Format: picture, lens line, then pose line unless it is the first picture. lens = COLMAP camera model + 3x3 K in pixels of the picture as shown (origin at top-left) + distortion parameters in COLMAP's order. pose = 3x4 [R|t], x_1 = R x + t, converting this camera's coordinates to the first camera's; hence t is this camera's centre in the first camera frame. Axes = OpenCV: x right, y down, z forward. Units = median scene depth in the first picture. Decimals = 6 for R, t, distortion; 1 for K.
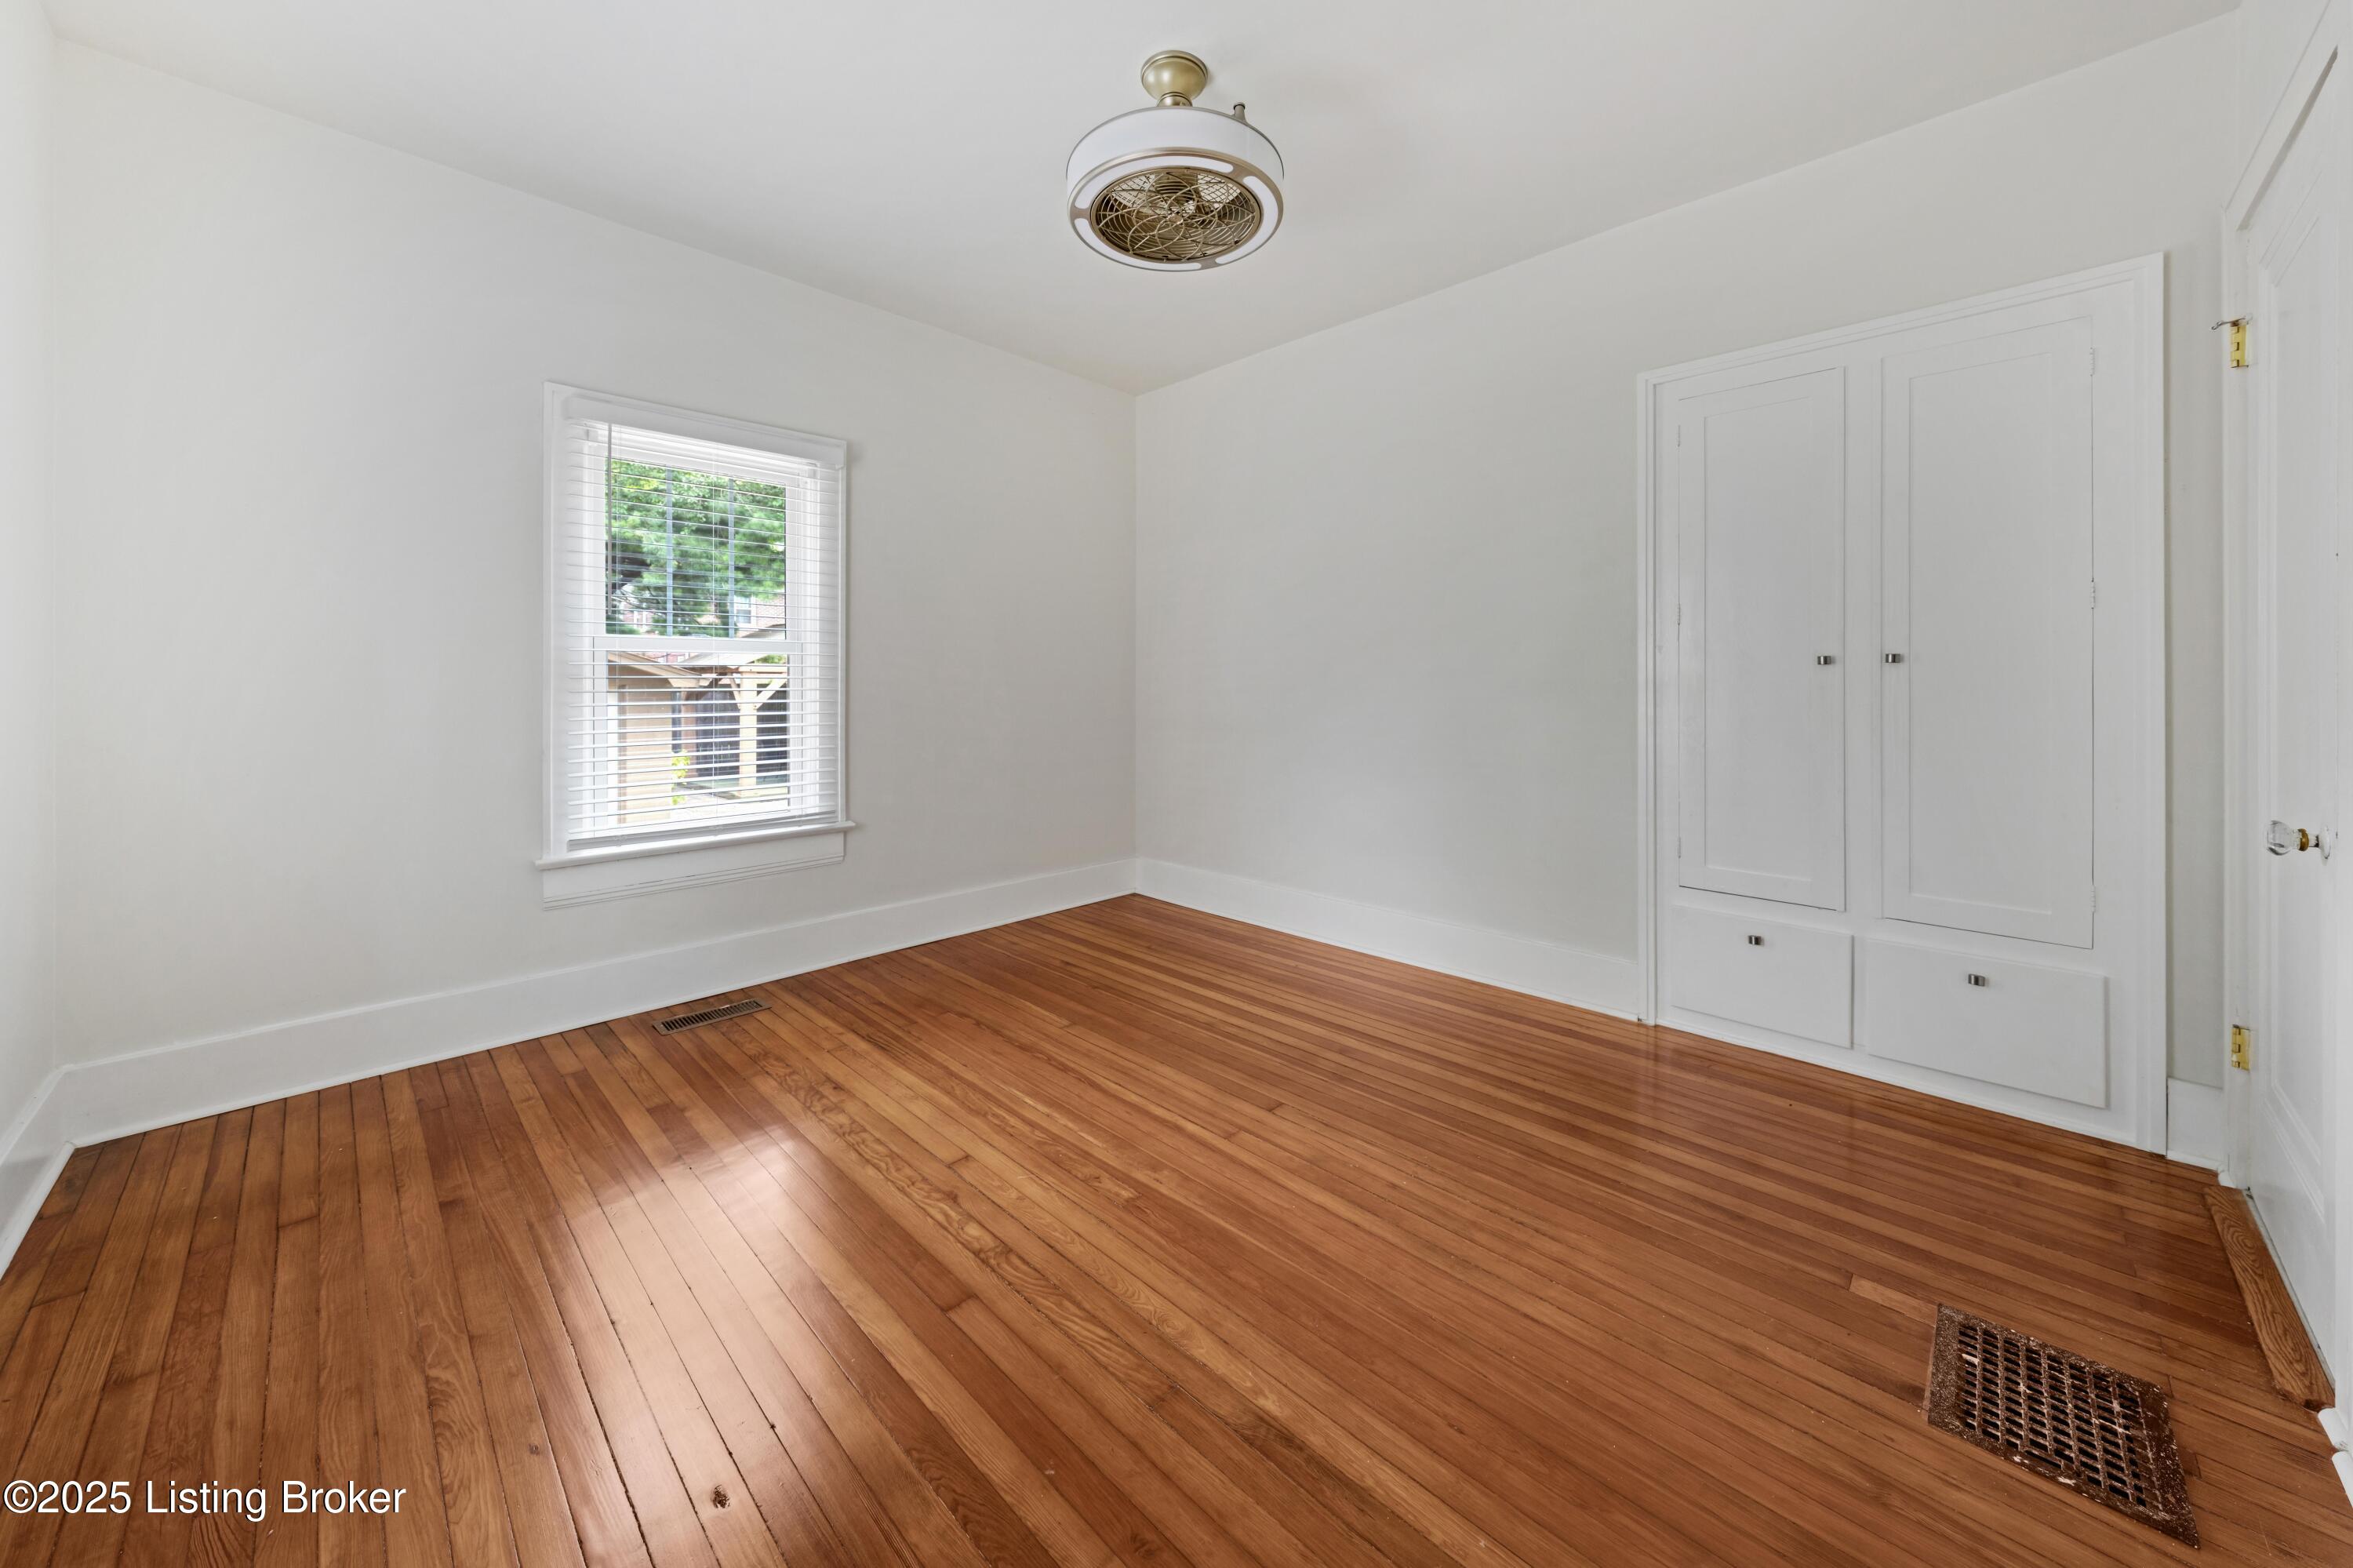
lens RADIAL K [[843.0, 0, 1190.1], [0, 843.0, 755.3], [0, 0, 1]] dist [0.000372, 0.000210]
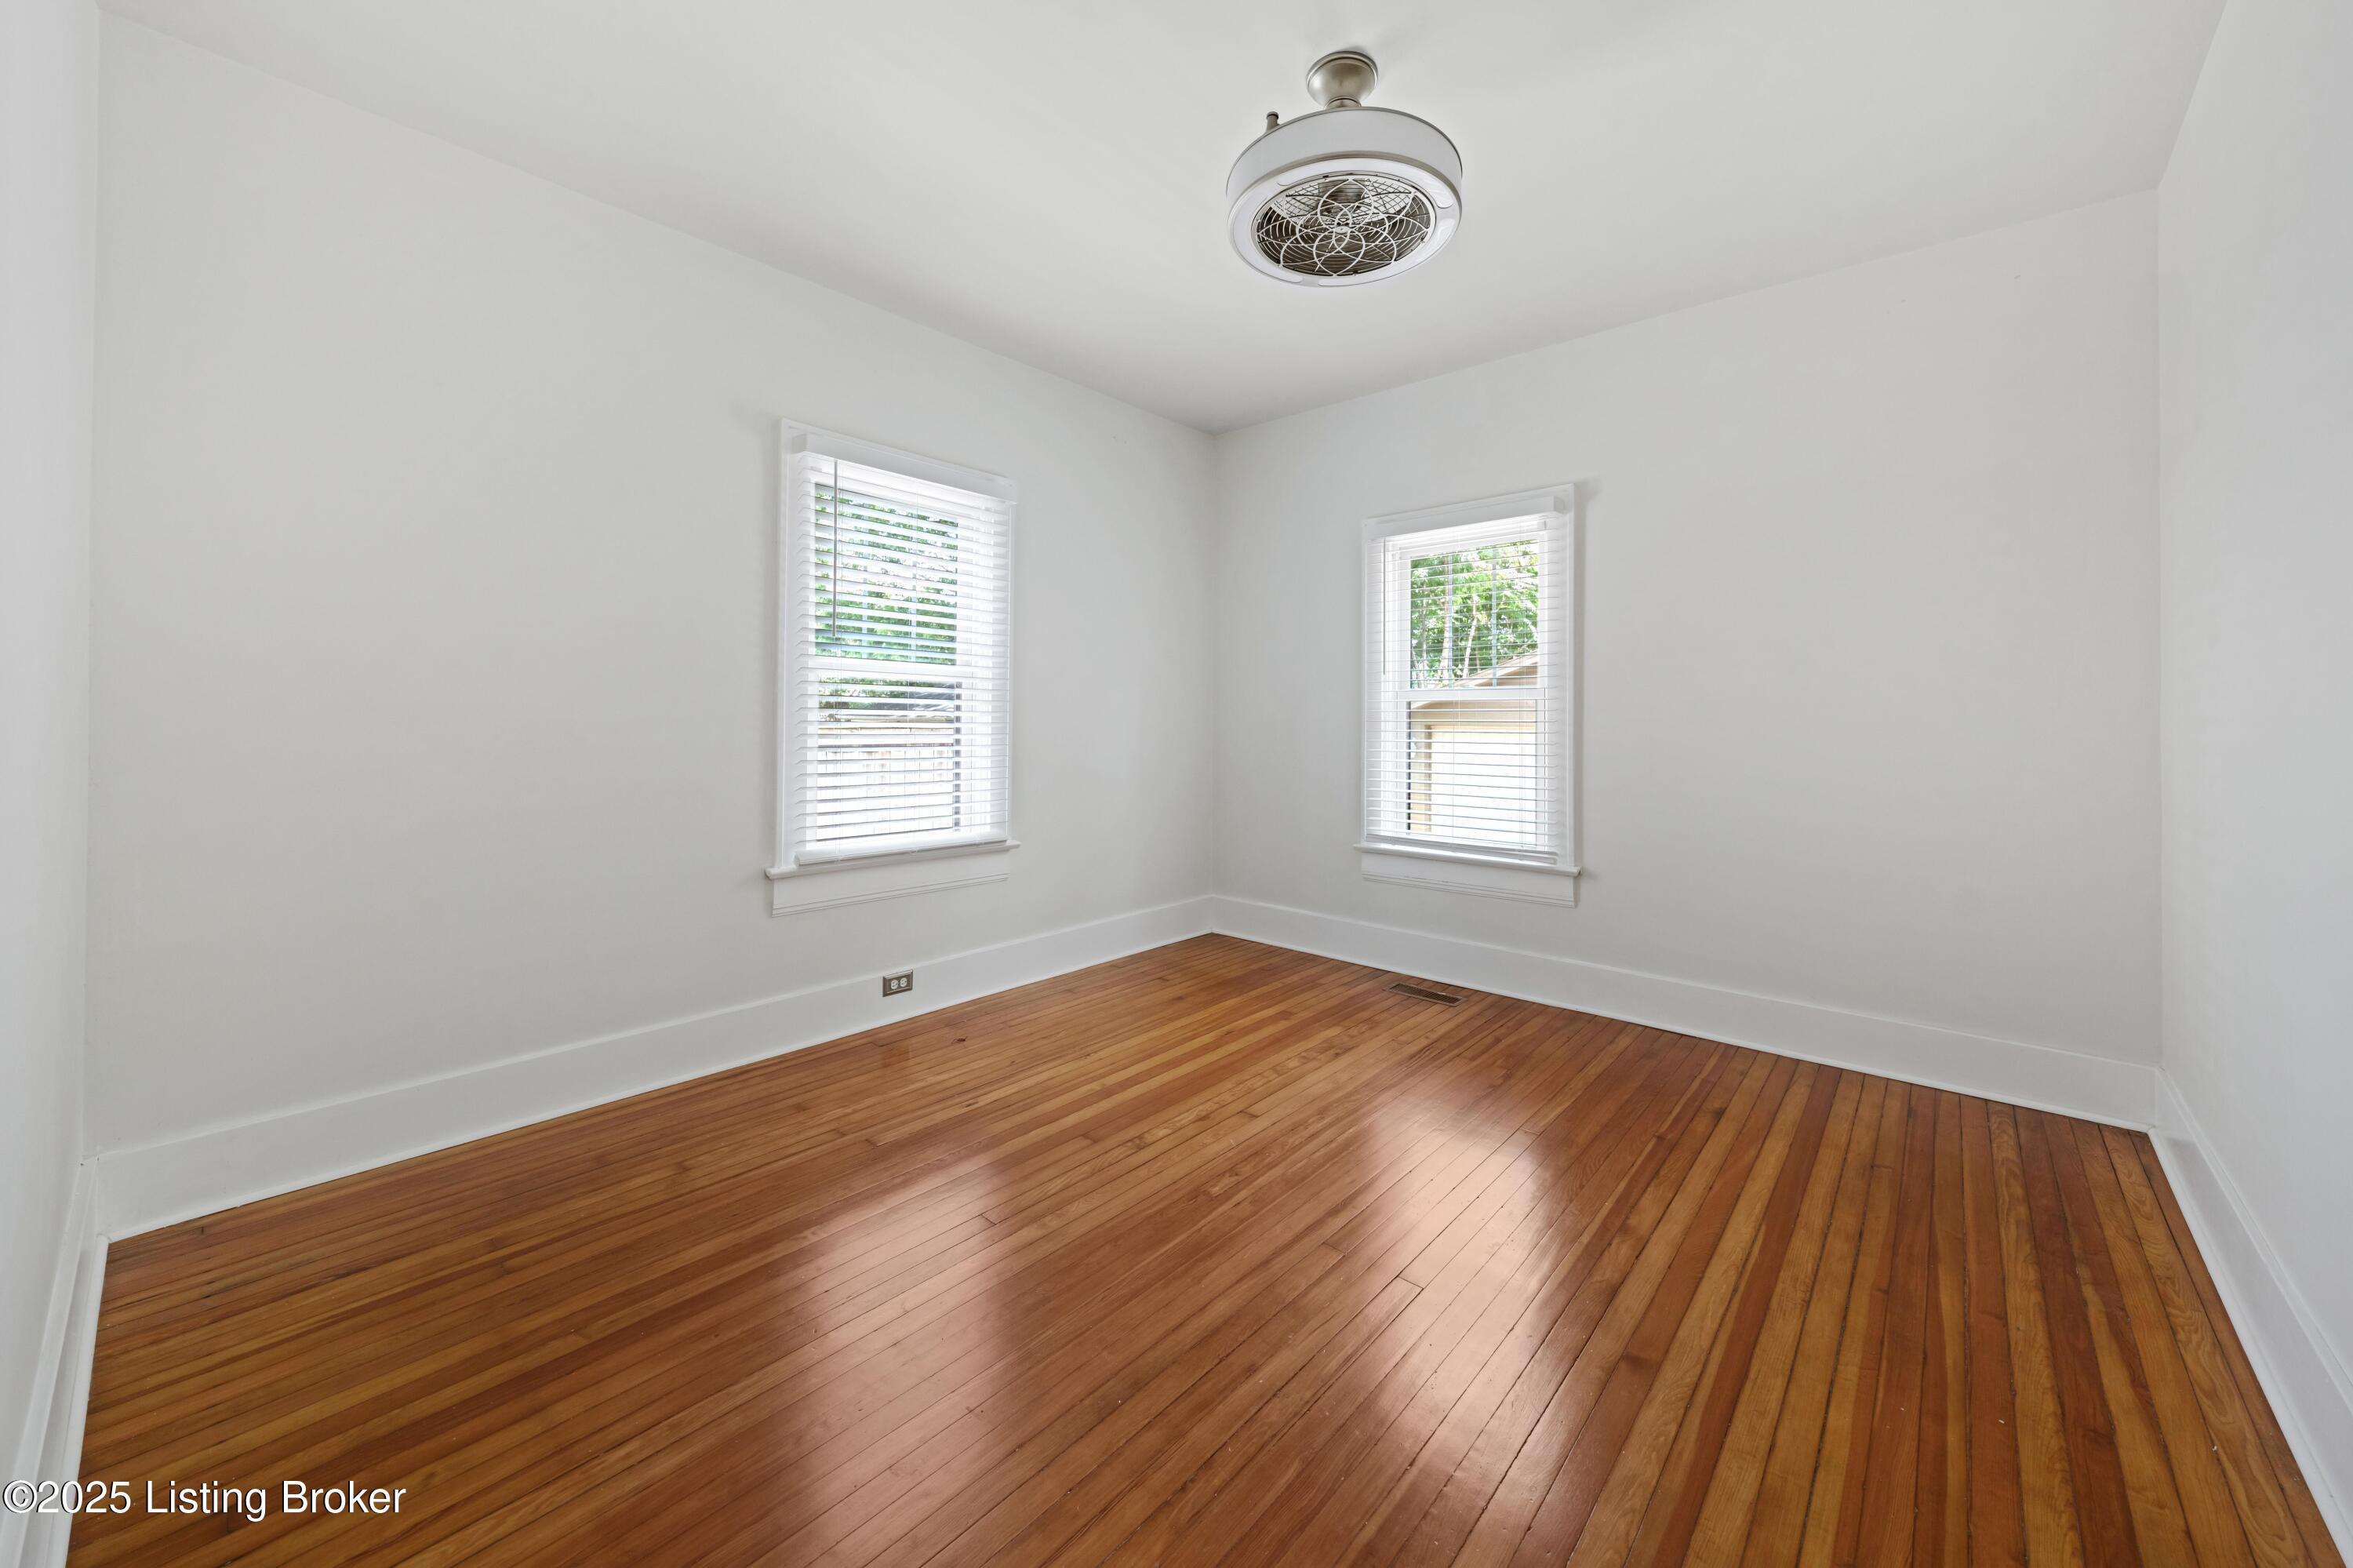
lens RADIAL K [[862.0, 0, 1176.5], [0, 862.0, 784.0], [0, 0, 1]] dist [0.000180, 0.000047]
pose [[0.041150, 0.073345, -0.996457, 0.892336], [-0.093392, 0.993218, 0.069250, -0.068605], [0.994779, 0.090212, 0.047721, 0.757404]]
